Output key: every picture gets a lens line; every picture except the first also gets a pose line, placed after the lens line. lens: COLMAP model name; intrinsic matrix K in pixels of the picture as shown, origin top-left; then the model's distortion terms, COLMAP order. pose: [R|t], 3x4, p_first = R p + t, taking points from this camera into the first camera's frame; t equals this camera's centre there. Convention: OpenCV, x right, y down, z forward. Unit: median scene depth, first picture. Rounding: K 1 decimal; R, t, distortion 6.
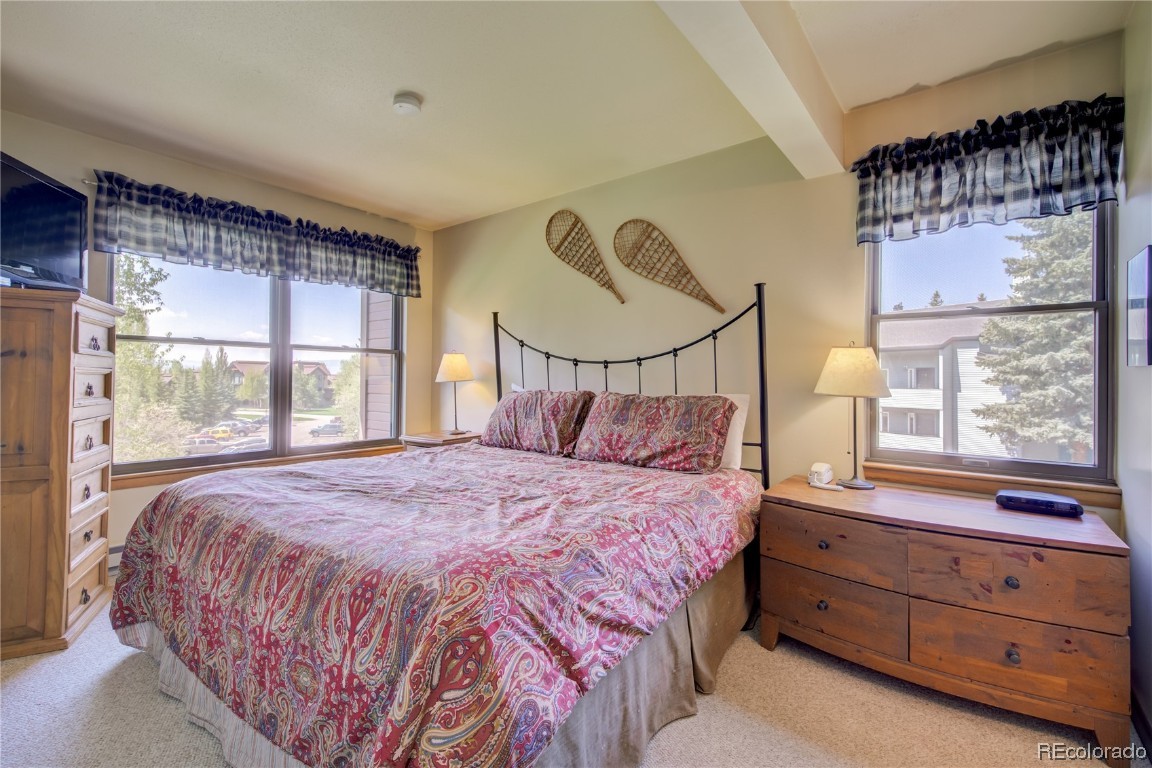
lens RADIAL K [[499.6, 0, 576.4], [0, 499.6, 378.0], [0, 0, 1]] dist [0.003279, 0.001688]
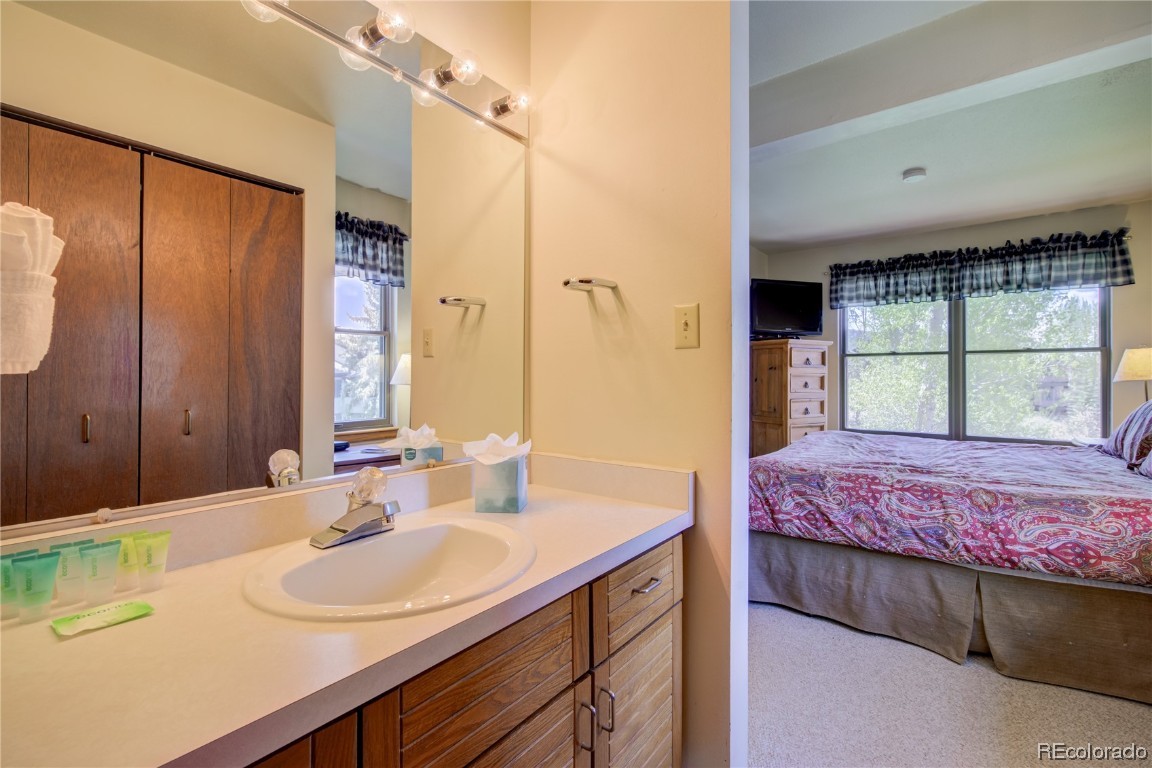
lens RADIAL K [[499.6, 0, 573.5], [0, 499.6, 381.7], [0, 0, 1]] dist [0.003279, 0.001688]
pose [[0.003682, -0.000092, -0.999993, 0.735556], [0.003723, 0.999993, -0.000078, 0.004255], [0.999986, -0.003723, 0.003682, 0.051062]]
